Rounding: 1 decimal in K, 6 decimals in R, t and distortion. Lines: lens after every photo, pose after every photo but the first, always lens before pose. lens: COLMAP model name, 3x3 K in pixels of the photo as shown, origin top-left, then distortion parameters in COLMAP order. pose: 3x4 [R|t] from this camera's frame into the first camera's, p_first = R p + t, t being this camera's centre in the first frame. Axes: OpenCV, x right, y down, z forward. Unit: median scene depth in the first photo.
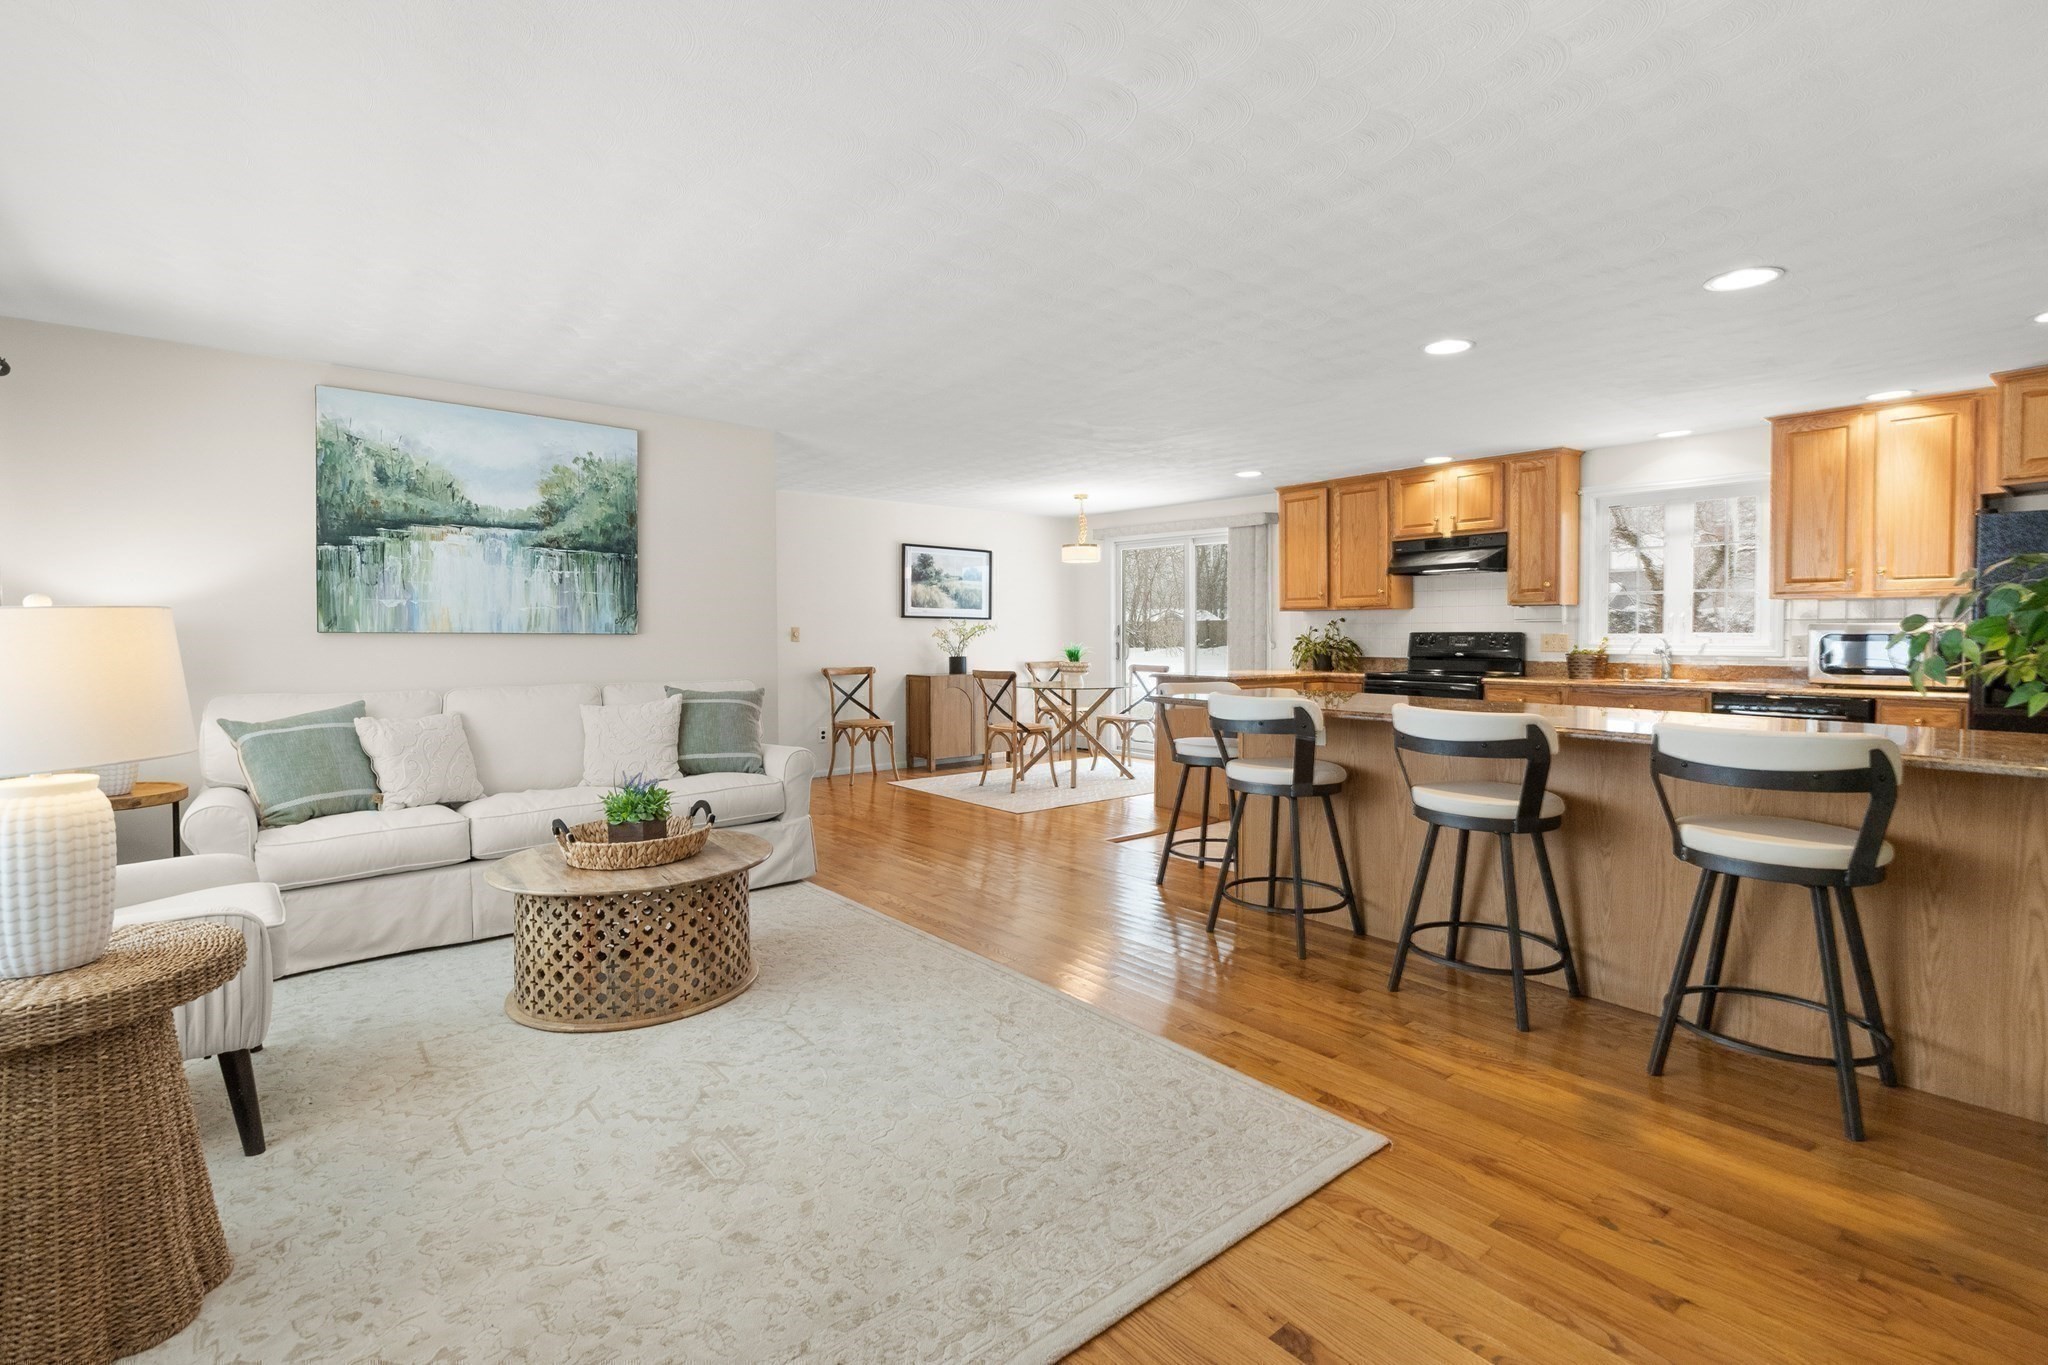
lens RADIAL K [[930.0, 0, 1017.8], [0, 930.0, 660.2], [0, 0, 1]] dist [0.003254, 0.000411]
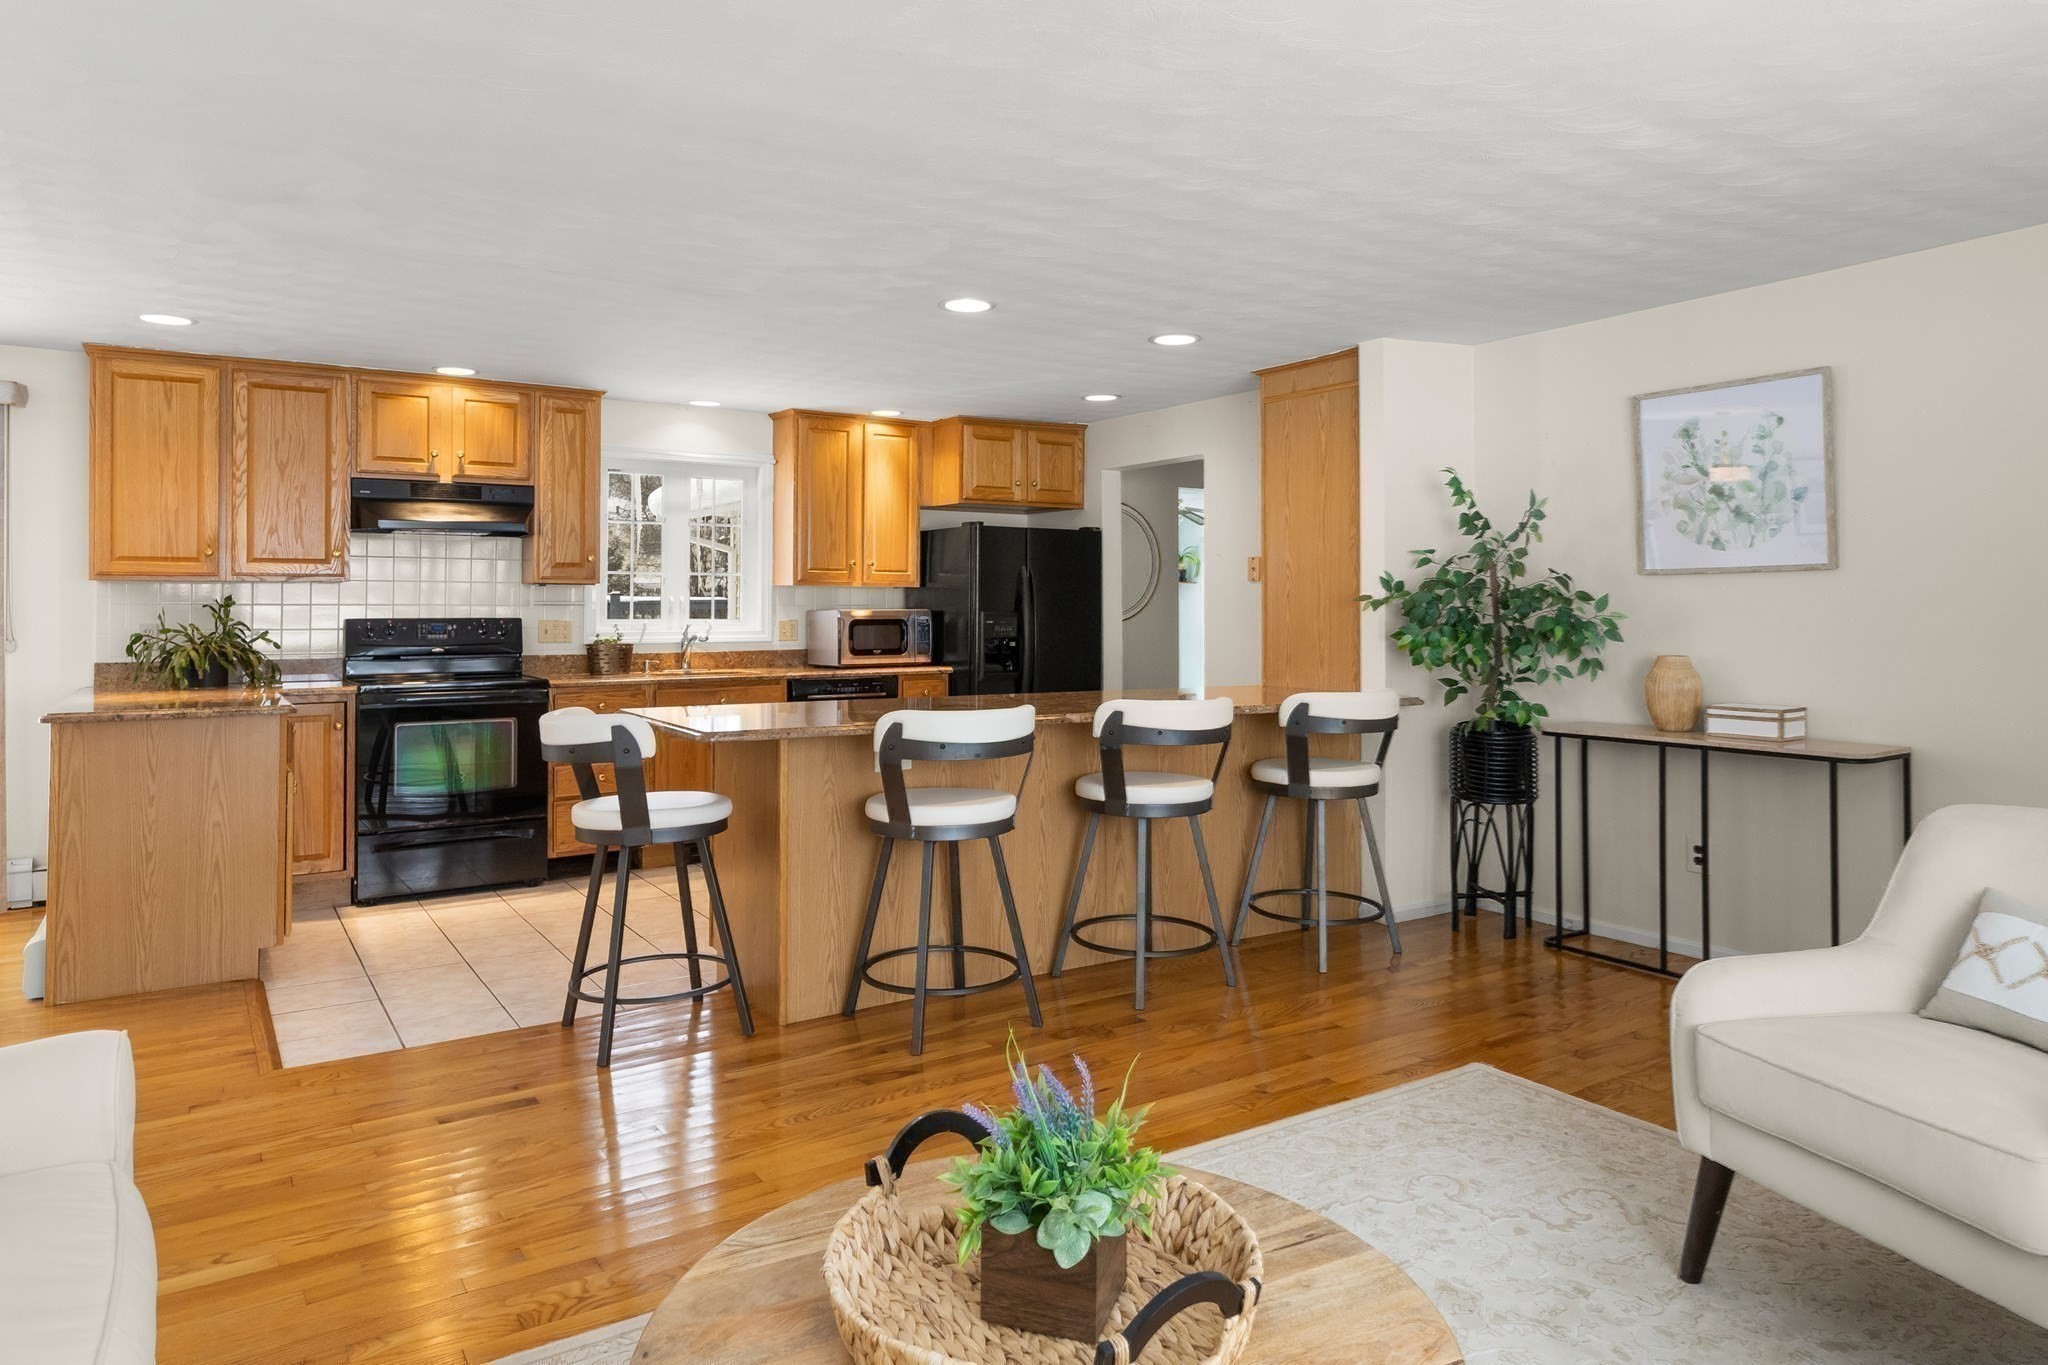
lens RADIAL K [[1262.9, 0, 1010.3], [0, 1262.9, 606.4], [0, 0, 1]] dist [0.003202, 0.001972]
pose [[0.110450, 0.002652, 0.993878, -0.630766], [0.029283, 0.999554, -0.005922, -0.031689], [-0.993450, 0.029758, 0.110323, 0.706761]]
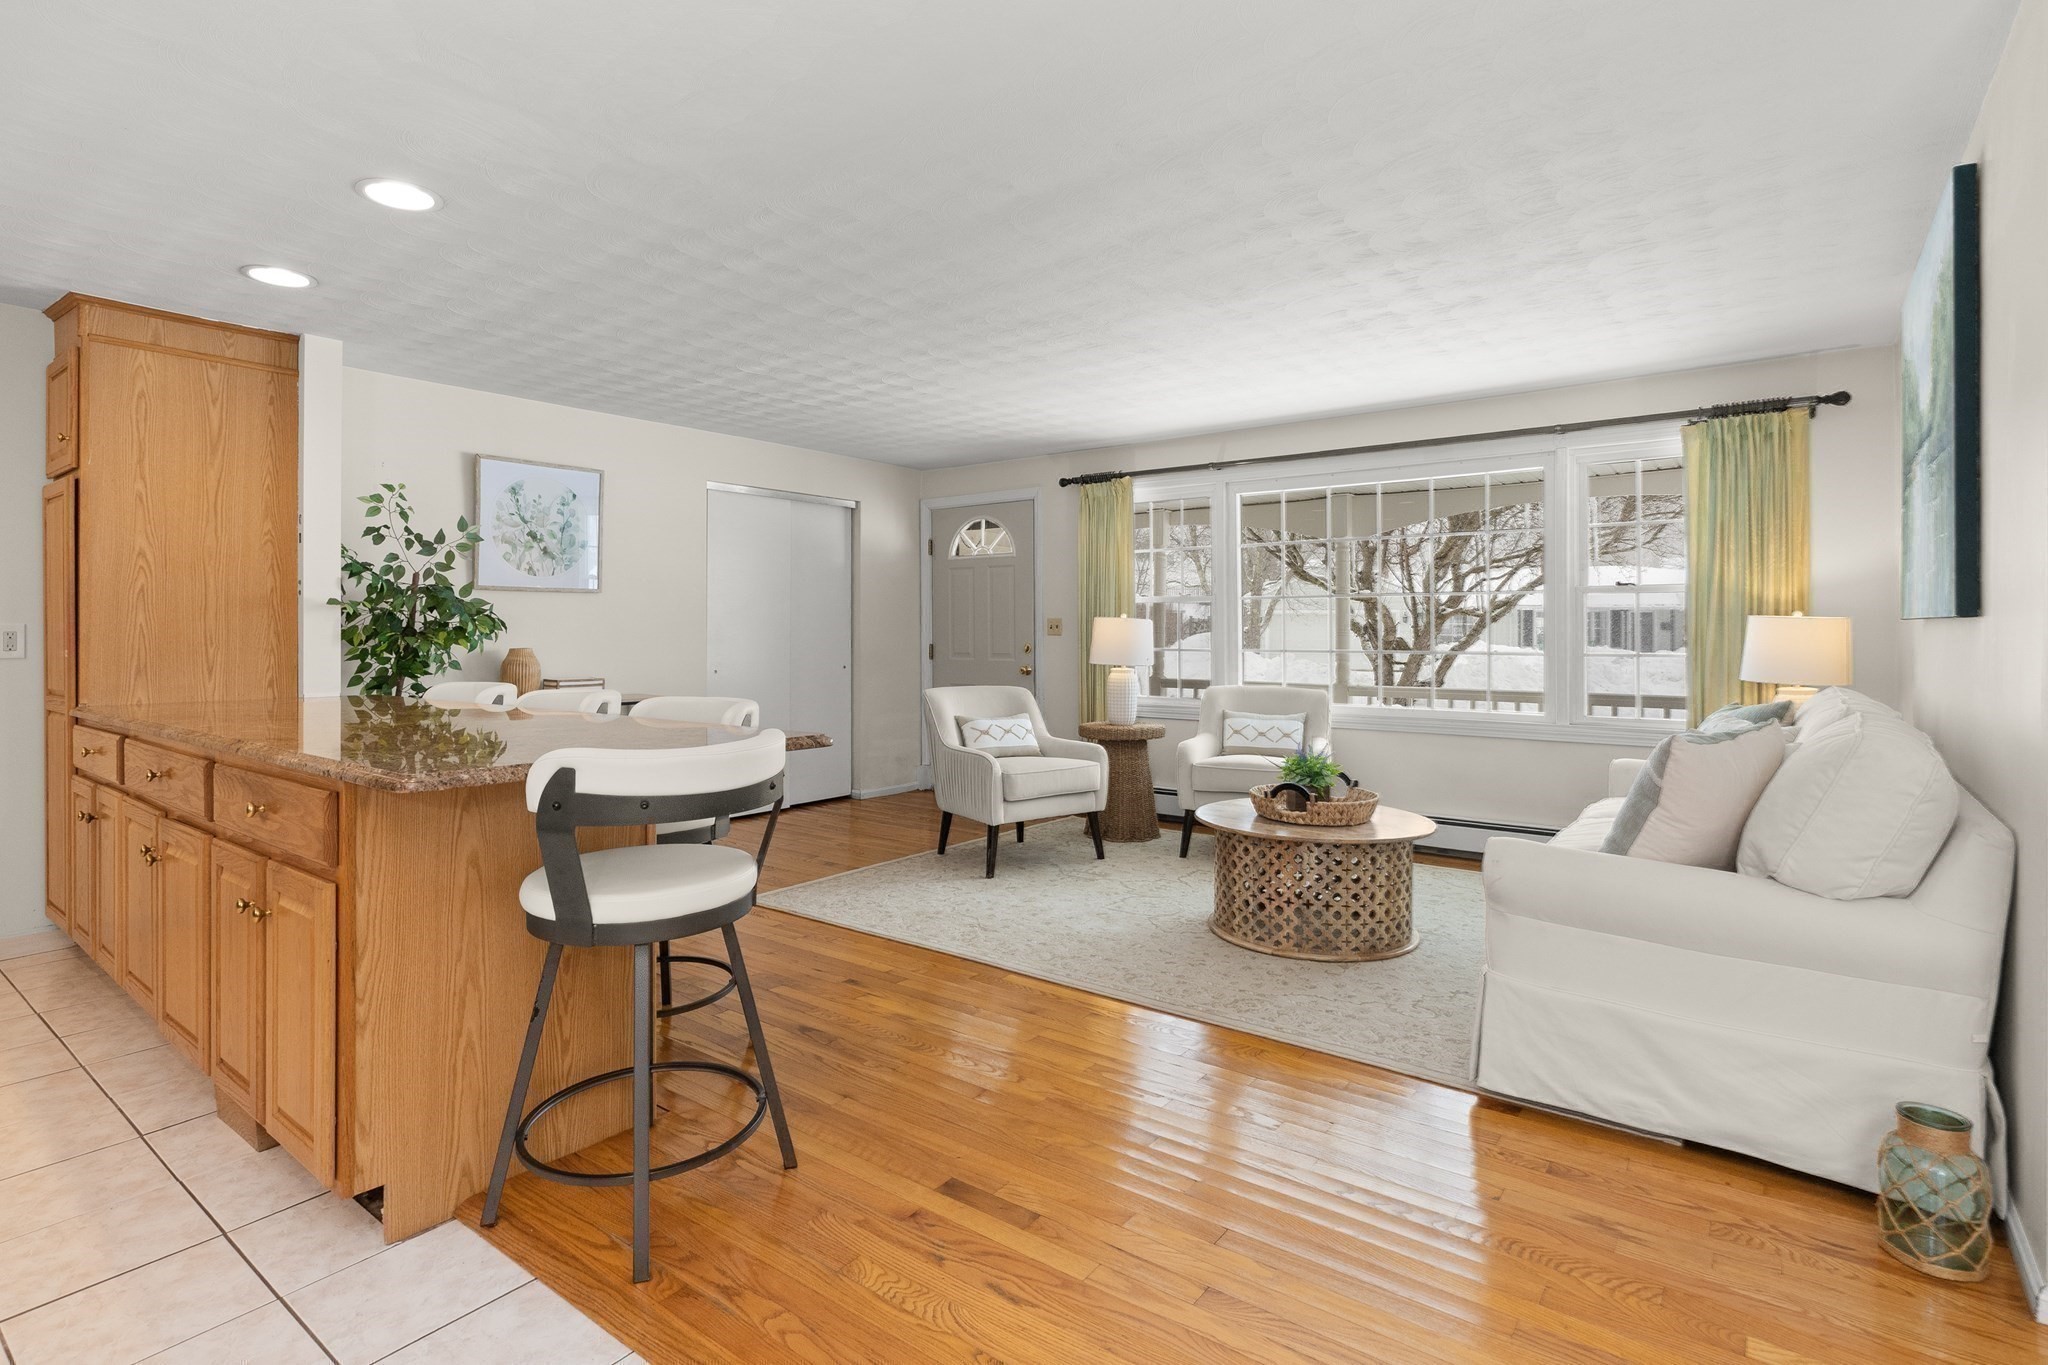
lens RADIAL K [[1000.4, 0, 1039.3], [0, 1000.4, 657.5], [0, 0, 1]] dist [0.000934, 0.000212]
pose [[-0.971718, 0.005993, -0.236067, 0.153562], [-0.007060, 0.998494, 0.054410, -0.038112], [0.236037, 0.054538, -0.970212, 1.555267]]
